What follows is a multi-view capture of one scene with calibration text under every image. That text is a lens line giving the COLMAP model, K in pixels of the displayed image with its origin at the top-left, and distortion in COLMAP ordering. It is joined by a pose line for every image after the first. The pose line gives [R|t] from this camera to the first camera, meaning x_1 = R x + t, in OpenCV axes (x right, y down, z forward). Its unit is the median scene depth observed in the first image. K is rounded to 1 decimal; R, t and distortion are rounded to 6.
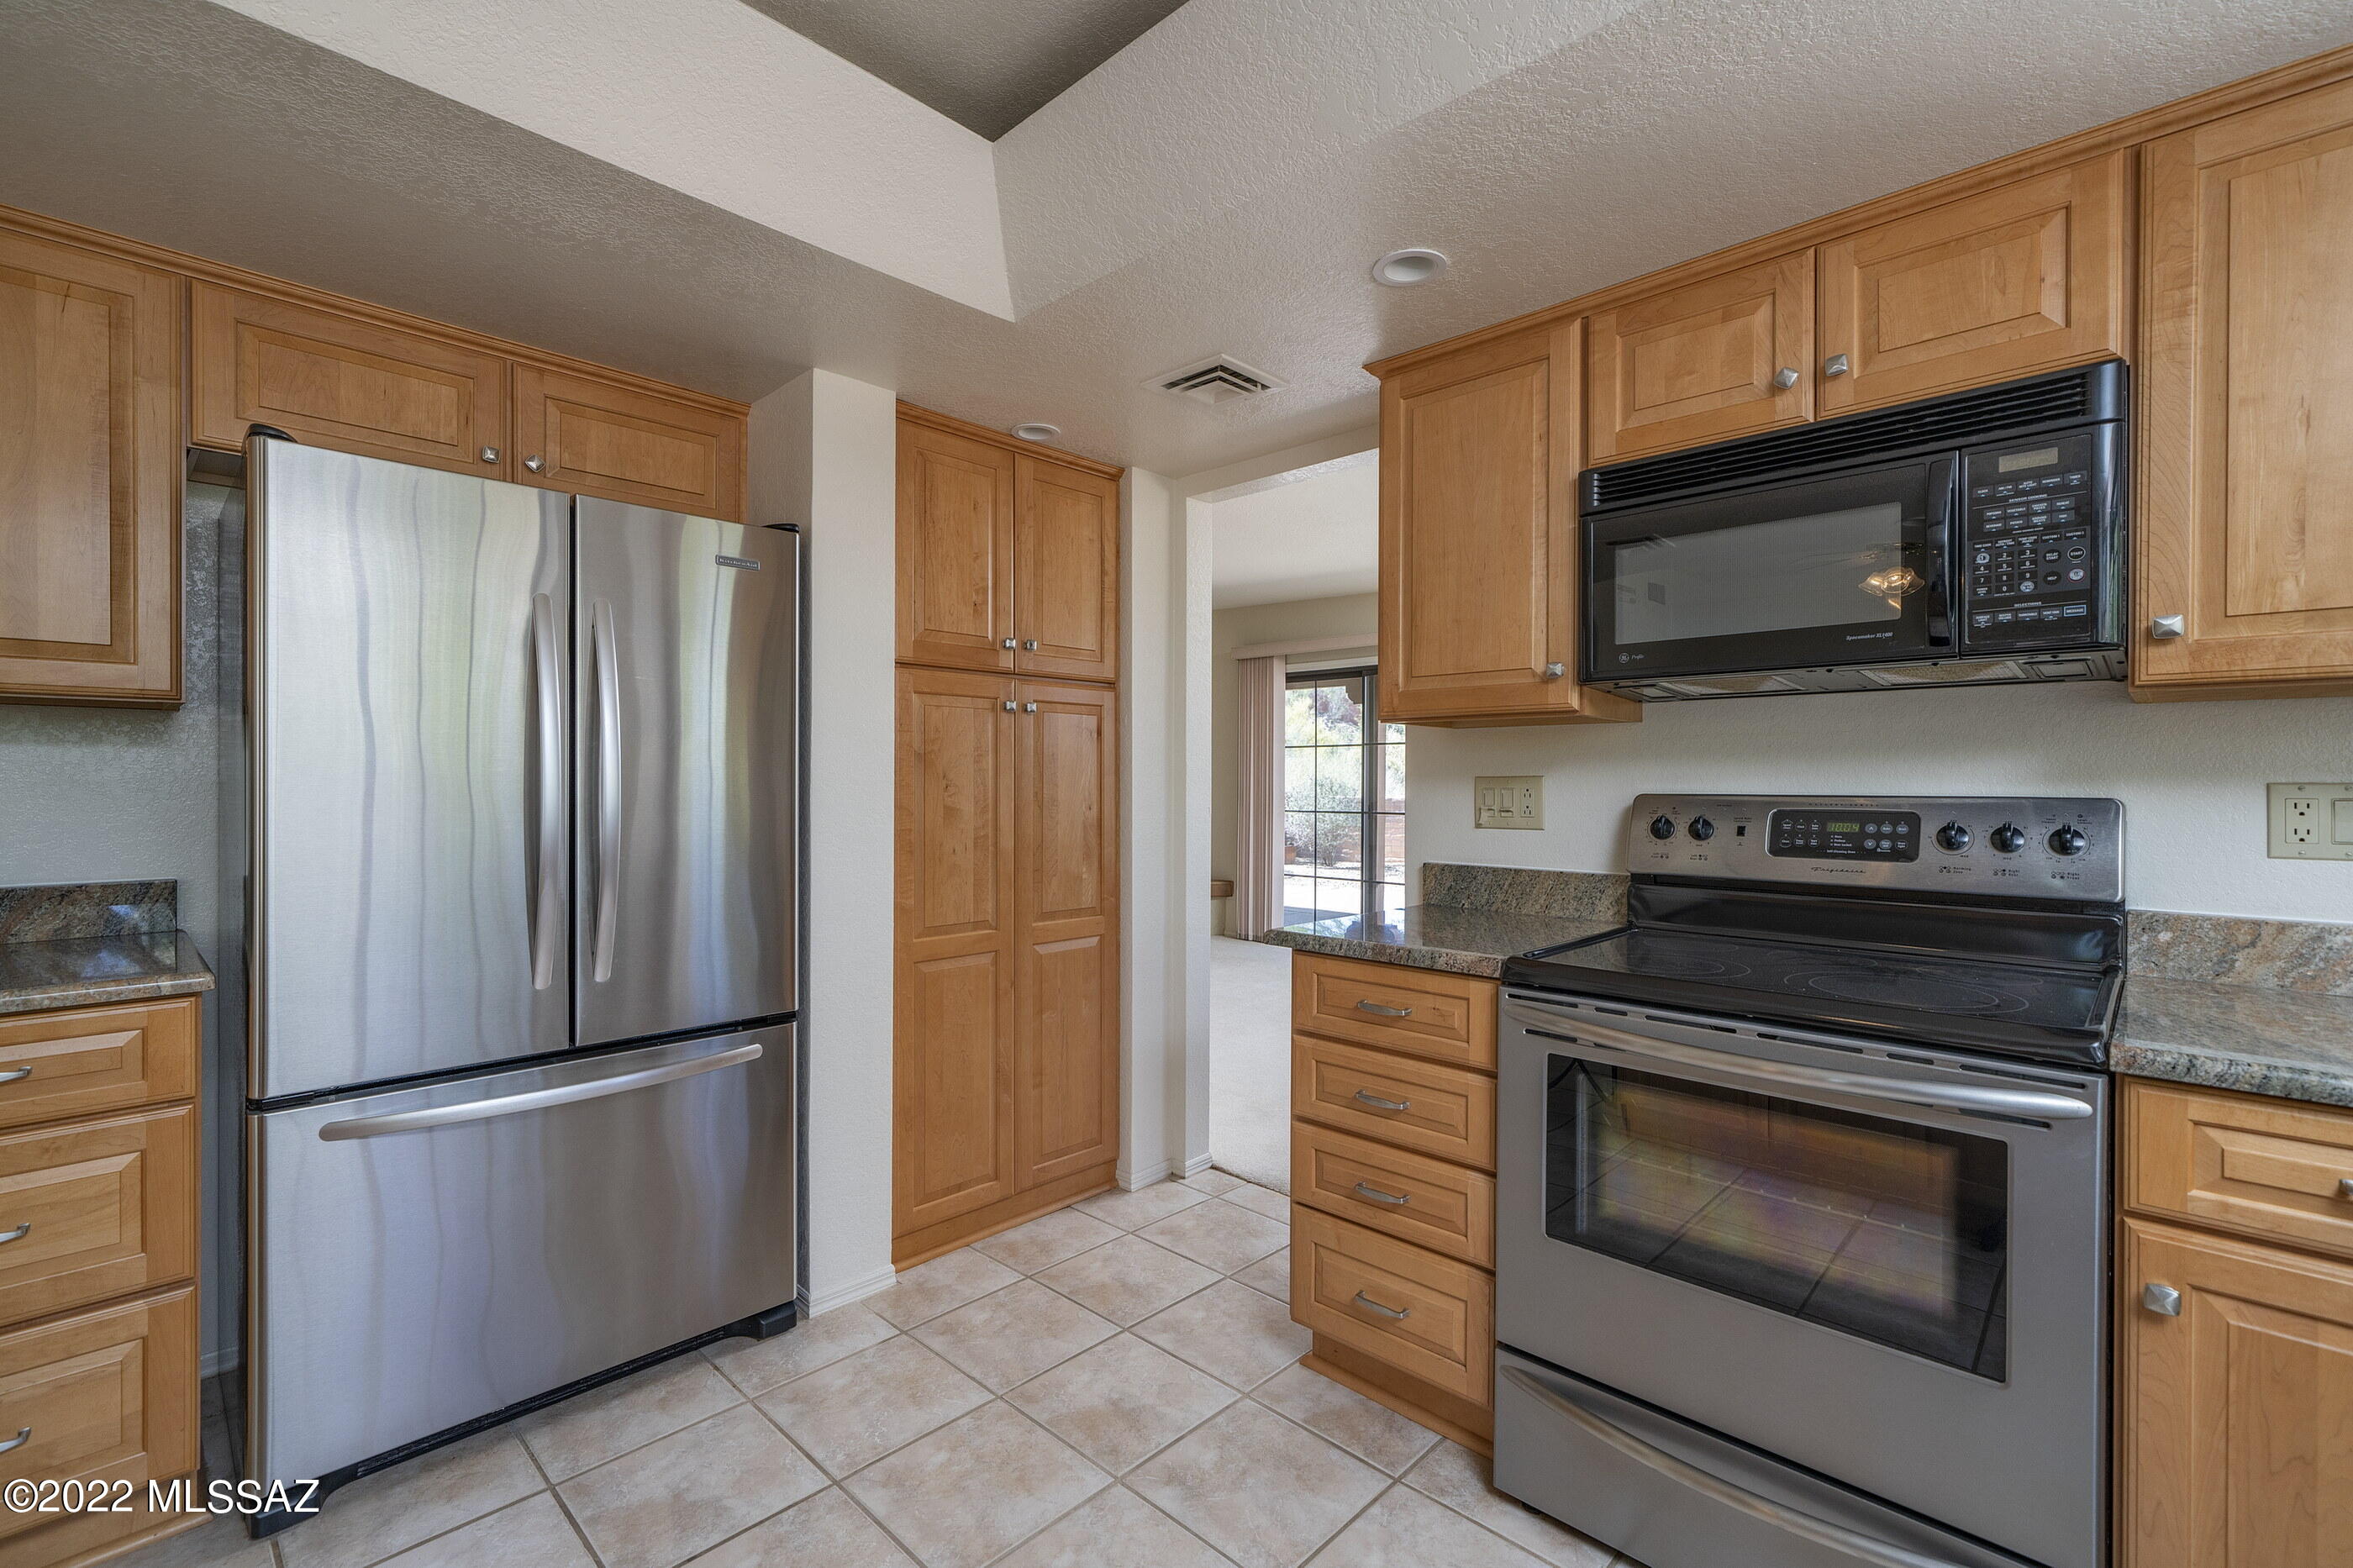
lens RADIAL K [[1009.0, 0, 1186.0], [0, 1009.0, 796.2], [0, 0, 1]] dist [-0.009864, 0.000655]
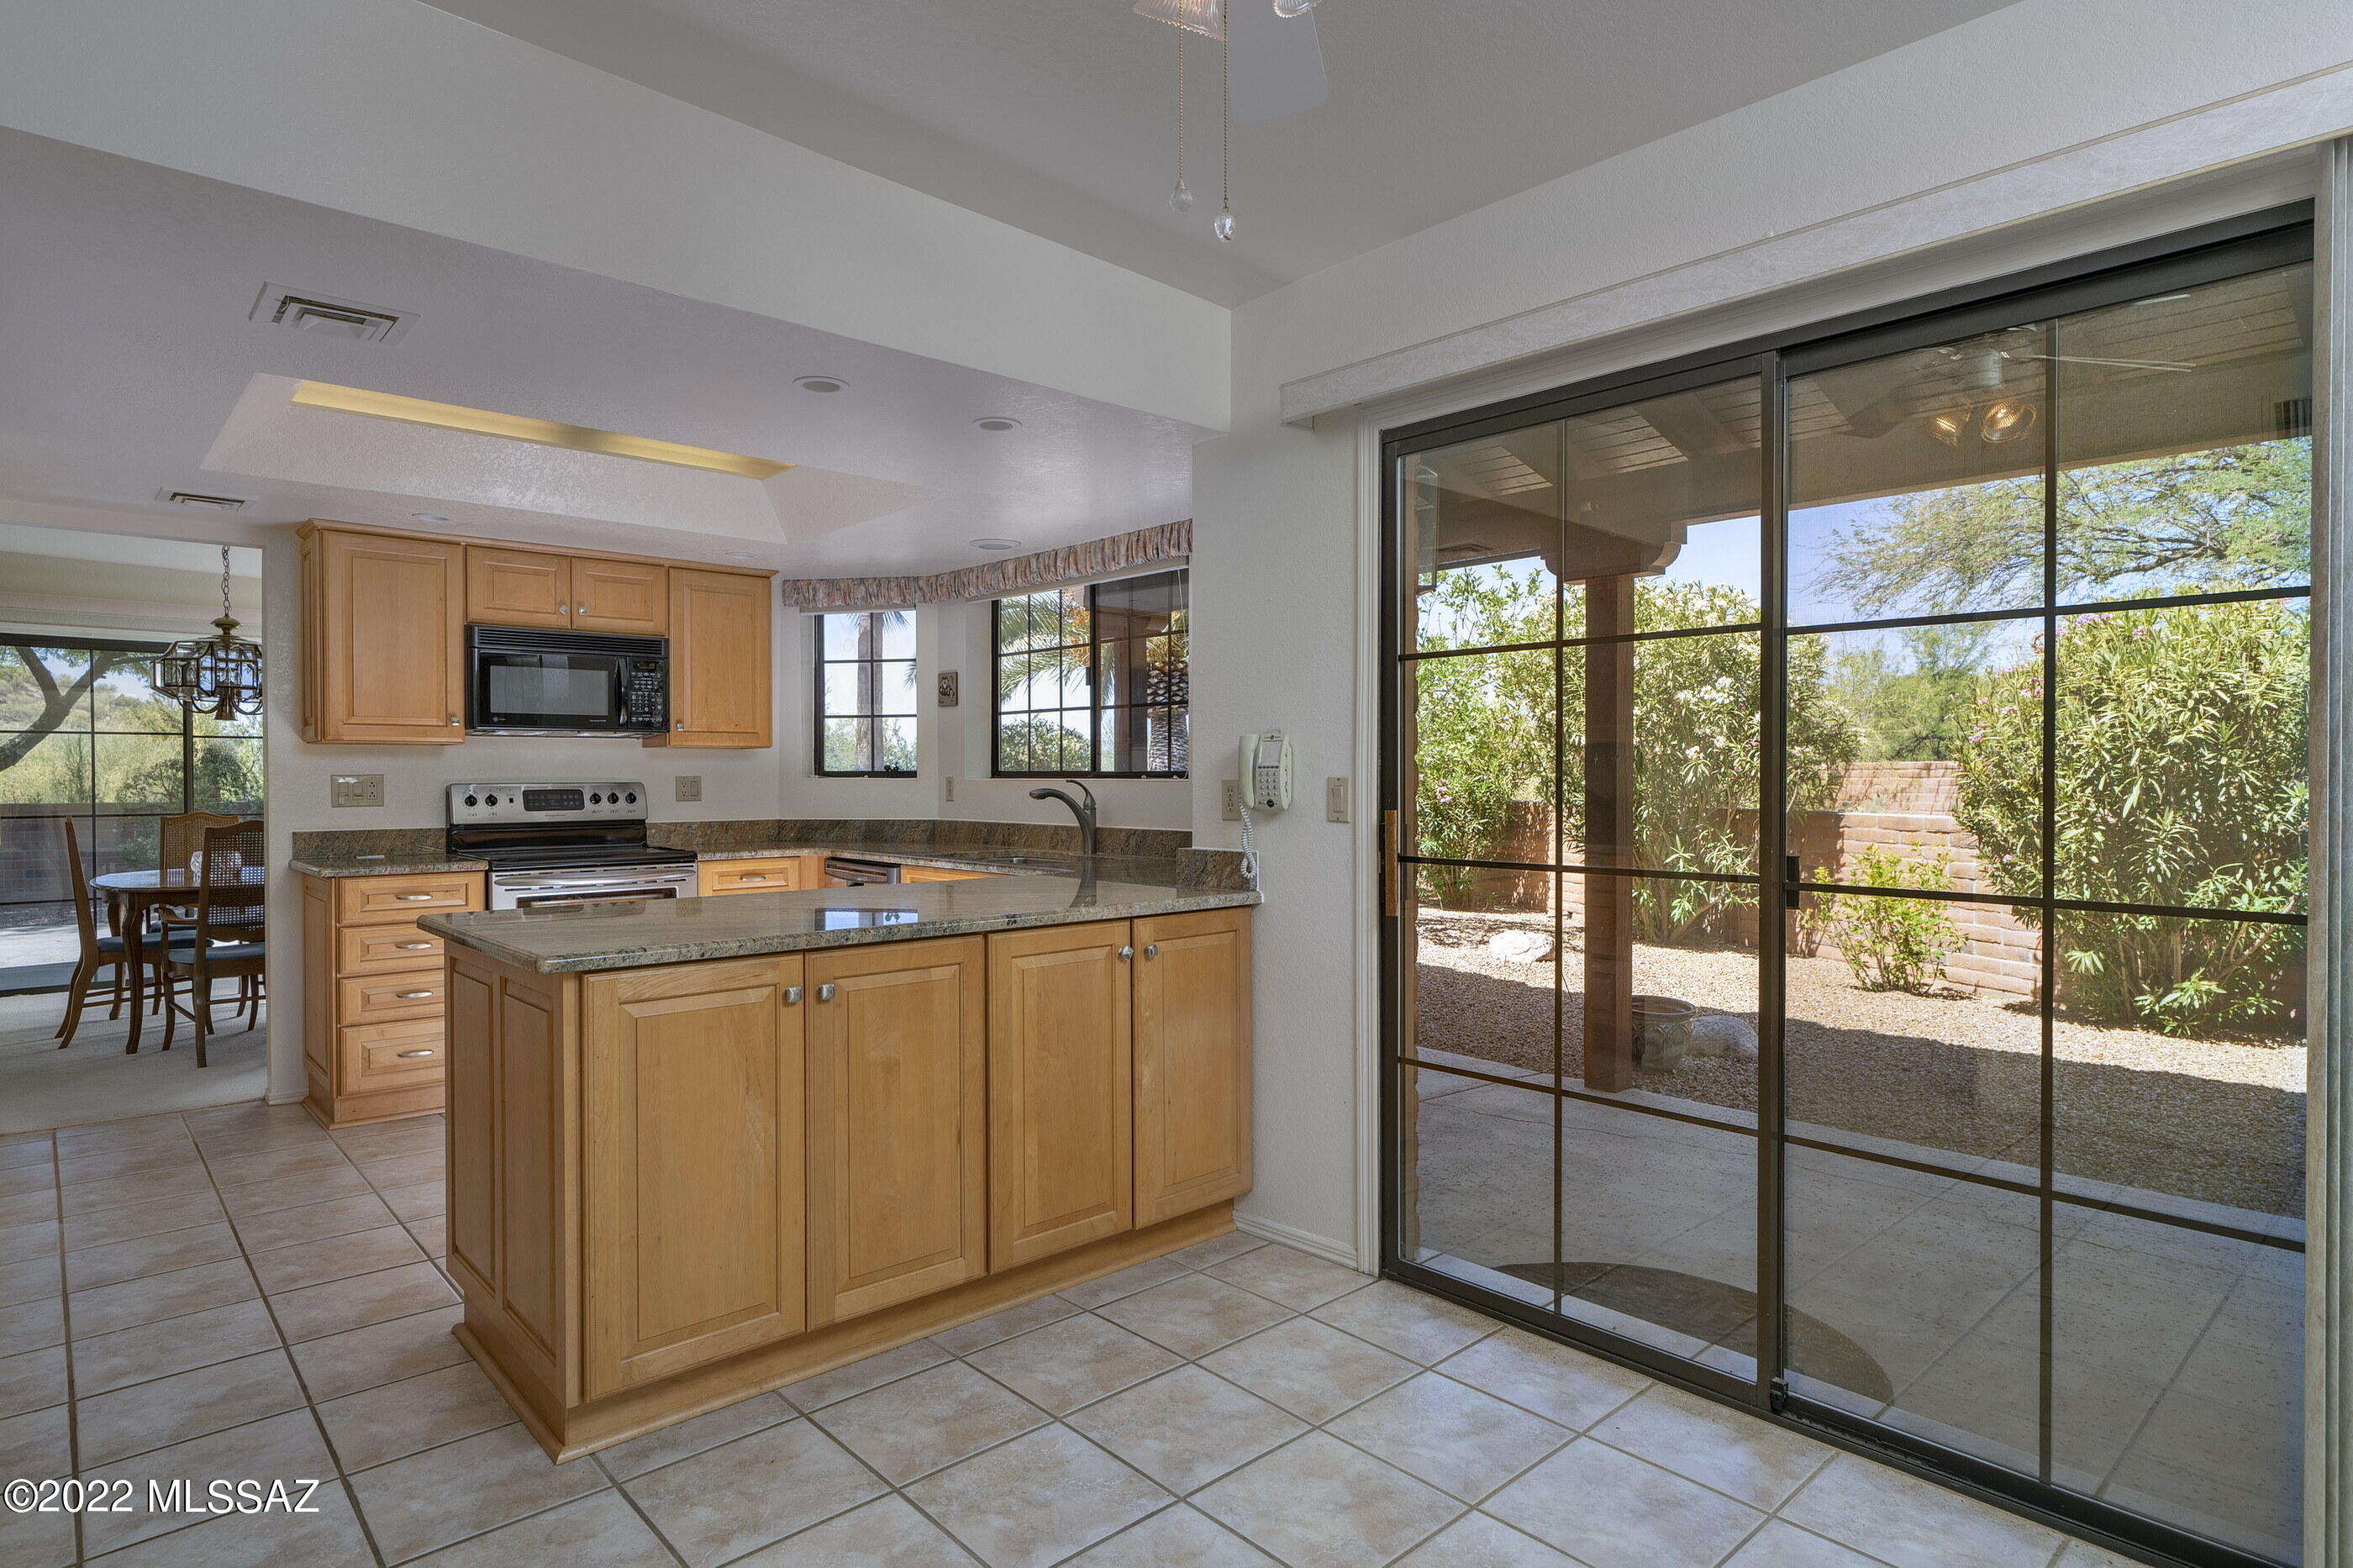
lens RADIAL K [[1252.8, 0, 1187.1], [0, 1252.8, 782.2], [0, 0, 1]] dist [-0.005485, -0.000952]
pose [[0.061721, -0.010011, 0.998043, -2.067623], [0.019869, 0.999764, 0.008800, 0.001181], [-0.997896, 0.019287, 0.061905, -0.604666]]
